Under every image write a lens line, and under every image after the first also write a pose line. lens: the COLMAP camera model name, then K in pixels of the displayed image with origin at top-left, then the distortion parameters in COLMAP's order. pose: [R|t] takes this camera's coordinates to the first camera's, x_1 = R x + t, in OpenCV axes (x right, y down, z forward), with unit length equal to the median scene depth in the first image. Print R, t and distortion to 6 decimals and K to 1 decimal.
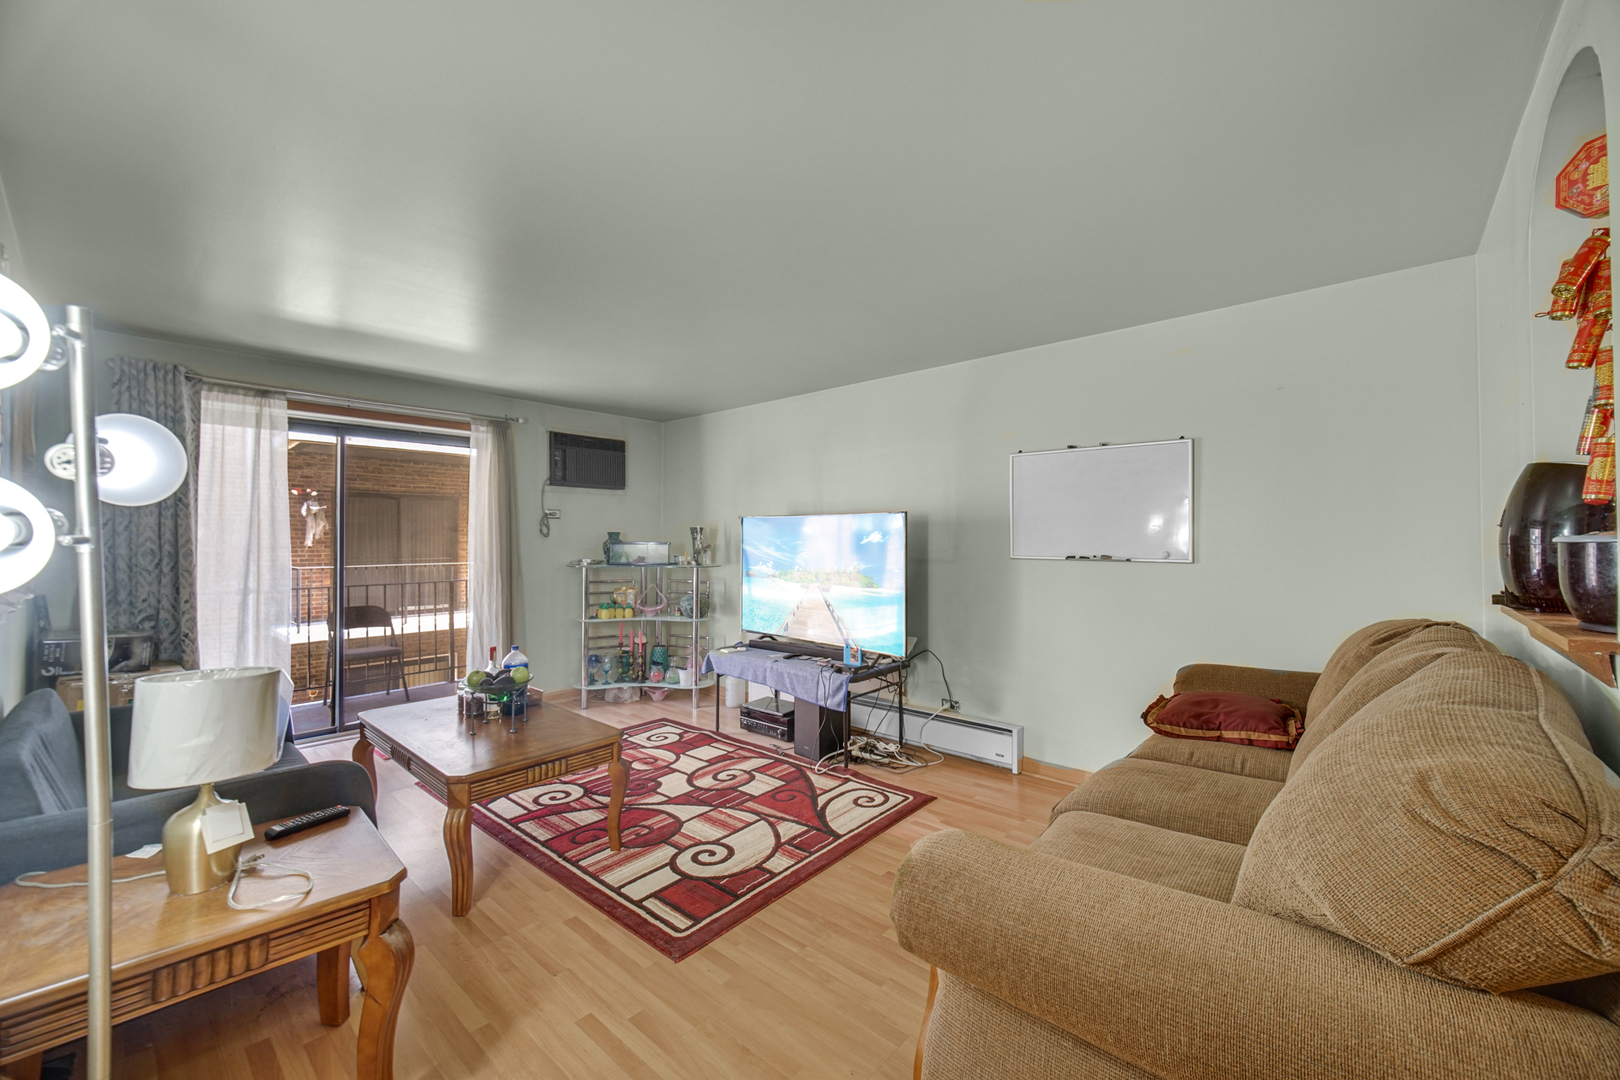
lens RADIAL K [[639.3, 0, 808.0], [0, 639.3, 534.4], [0, 0, 1]] dist [-0.000631, -0.000087]
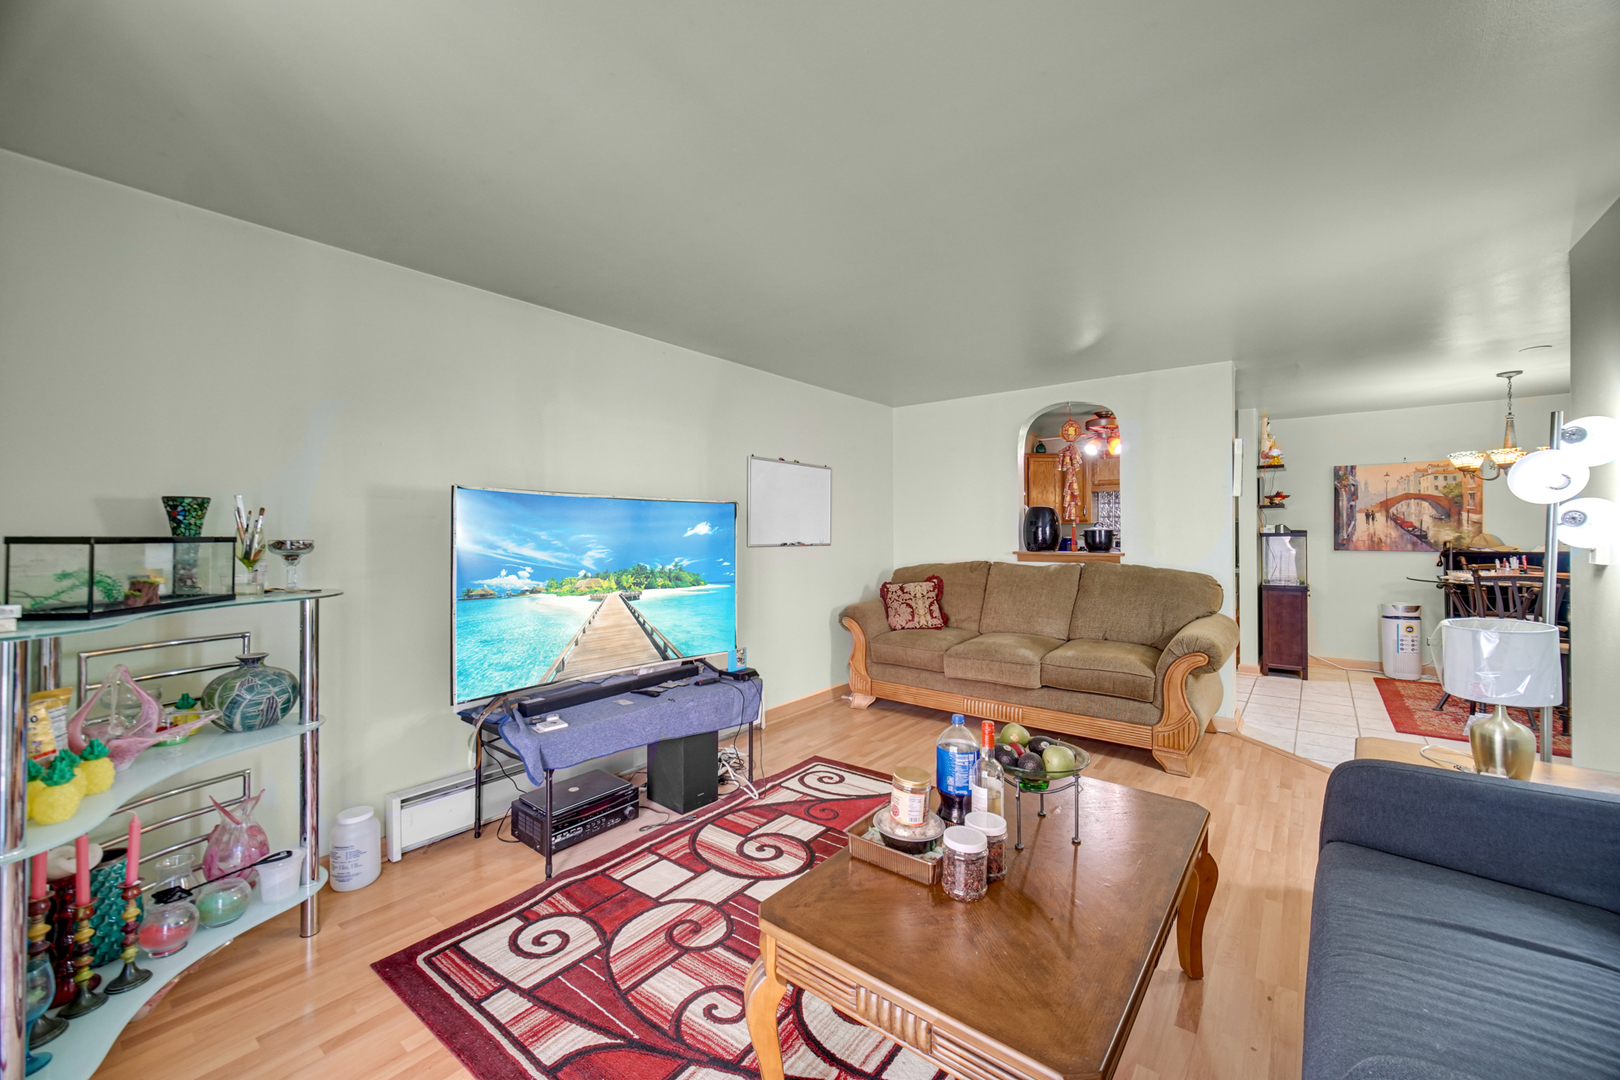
lens RADIAL K [[639.3, 0, 808.0], [0, 639.3, 534.4], [0, 0, 1]] dist [-0.000631, -0.000087]
pose [[-0.056569, -0.003168, 0.998394, -0.944126], [-0.004058, 0.999987, 0.002943, 0.012079], [-0.998390, -0.003885, -0.056581, 1.084751]]
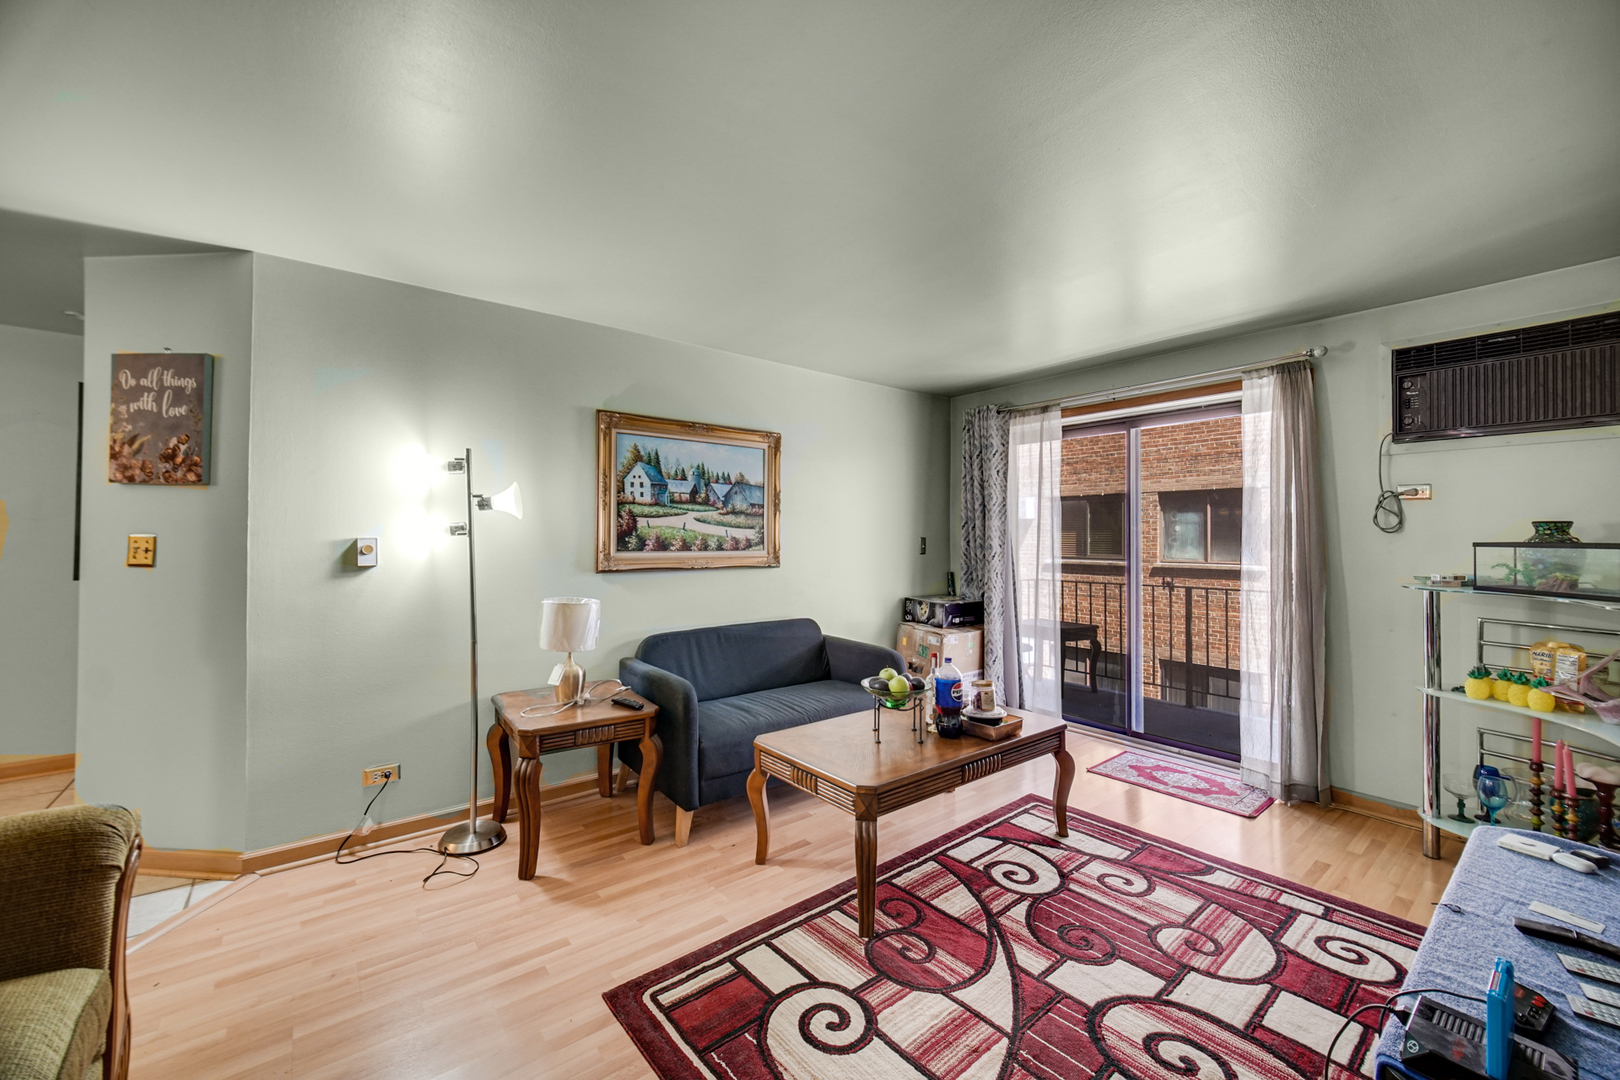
lens RADIAL K [[639.3, 0, 808.0], [0, 639.3, 534.4], [0, 0, 1]] dist [-0.000631, -0.000087]
pose [[-0.170449, -0.005678, -0.985350, 0.401183], [0.004624, 0.999968, -0.006562, 0.010191], [0.985356, -0.005675, -0.170417, 0.895585]]
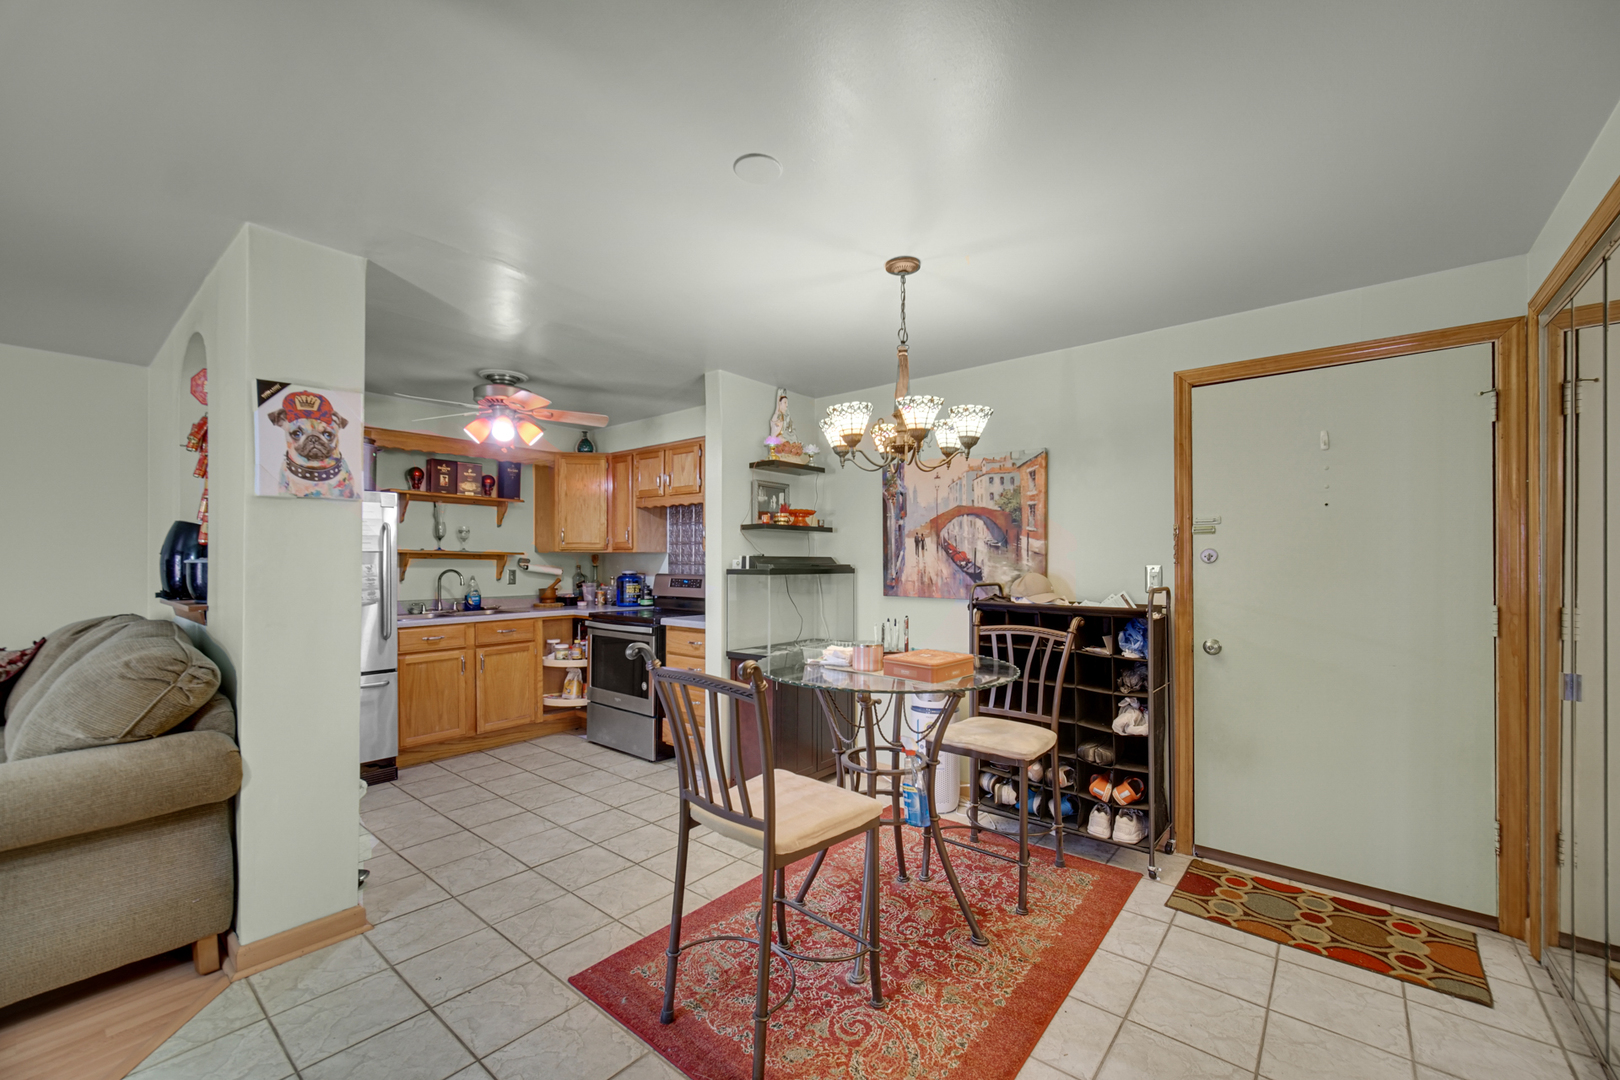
lens RADIAL K [[651.7, 0, 812.2], [0, 651.7, 554.9], [0, 0, 1]] dist [-0.002377, -0.000430]
pose [[-0.044115, 0.011047, 0.998965, -0.384108], [-0.010065, 0.999883, -0.011502, -0.003415], [-0.998976, -0.010562, -0.043999, -0.351523]]
